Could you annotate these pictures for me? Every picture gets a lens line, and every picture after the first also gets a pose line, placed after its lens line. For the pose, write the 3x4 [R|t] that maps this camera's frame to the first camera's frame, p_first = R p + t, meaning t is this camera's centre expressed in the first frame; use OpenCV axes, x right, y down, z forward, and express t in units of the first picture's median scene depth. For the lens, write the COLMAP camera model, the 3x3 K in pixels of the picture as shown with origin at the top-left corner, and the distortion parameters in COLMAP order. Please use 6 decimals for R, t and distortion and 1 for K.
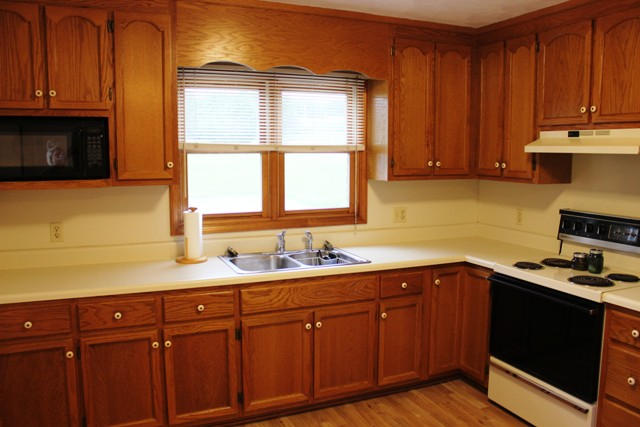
lens RADIAL K [[537.2, 0, 321.8], [0, 537.2, 214.8], [0, 0, 1]] dist [-0.145961, 0.118705]
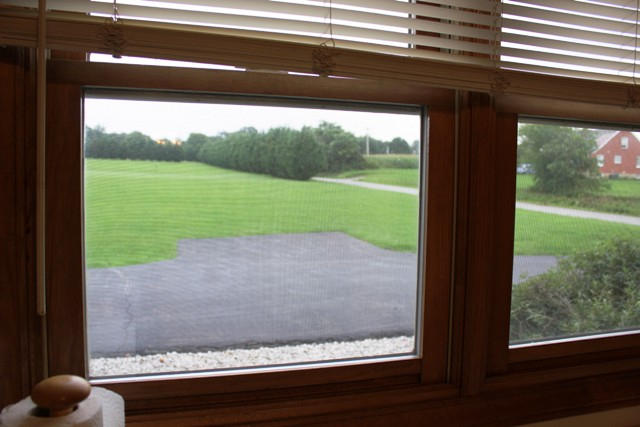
lens RADIAL K [[537.2, 0, 313.3], [0, 537.2, 214.1], [0, 0, 1]] dist [-0.145961, 0.118705]
pose [[0.994292, 0.014736, -0.105670, -0.147667], [-0.022082, 0.997394, -0.068691, -0.057300], [0.104382, 0.070633, 0.992026, 0.836925]]
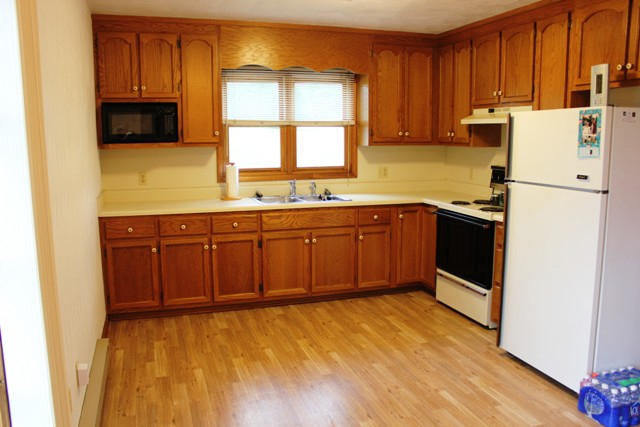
lens RADIAL K [[537.2, 0, 320.2], [0, 537.2, 211.0], [0, 0, 1]] dist [-0.145961, 0.118705]
pose [[0.995427, 0.007857, -0.095204, 0.143930], [-0.005721, 0.999726, 0.022685, 0.084249], [0.095357, -0.022036, 0.995199, -0.458413]]
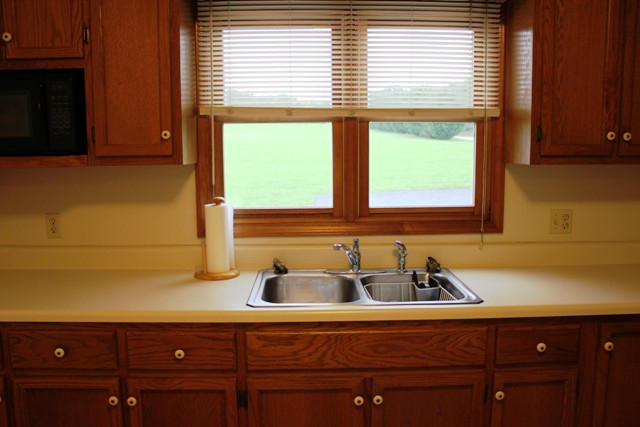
lens RADIAL K [[537.2, 0, 321.2], [0, 537.2, 217.2], [0, 0, 1]] dist [-0.145961, 0.118705]
pose [[0.926045, 0.041302, -0.375147, 0.141414], [-0.035871, 0.999126, 0.021451, -0.009594], [0.375705, -0.006408, 0.926717, 0.402888]]
